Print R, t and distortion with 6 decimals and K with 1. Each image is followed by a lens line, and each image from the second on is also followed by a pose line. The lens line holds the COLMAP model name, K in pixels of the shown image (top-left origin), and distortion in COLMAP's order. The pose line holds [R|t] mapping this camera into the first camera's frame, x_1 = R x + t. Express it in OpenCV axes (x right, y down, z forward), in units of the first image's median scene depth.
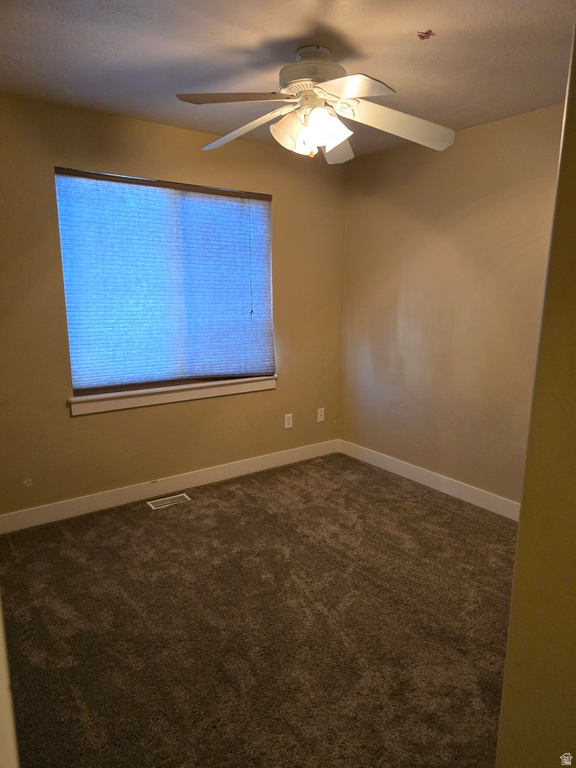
lens RADIAL K [[501.6, 0, 288.0], [0, 501.6, 384.0], [0, 0, 1]] dist [-0.001573, -0.001036]
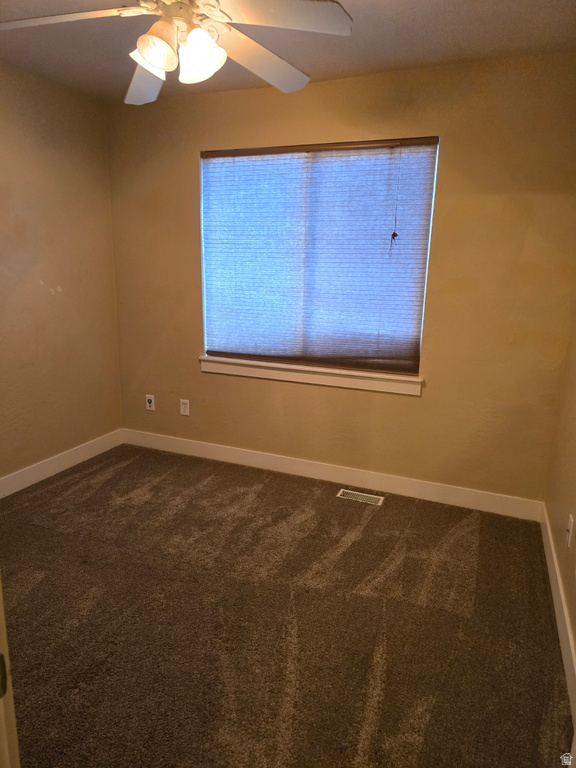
lens RADIAL K [[511.8, 0, 288.0], [0, 511.8, 384.0], [0, 0, 1]] dist [0.026059, 0.000704]
pose [[0.522665, 0.197965, -0.829236, 0.659631], [-0.187623, 0.975529, 0.114631, -0.080145], [0.831637, 0.095670, 0.547017, 0.522893]]
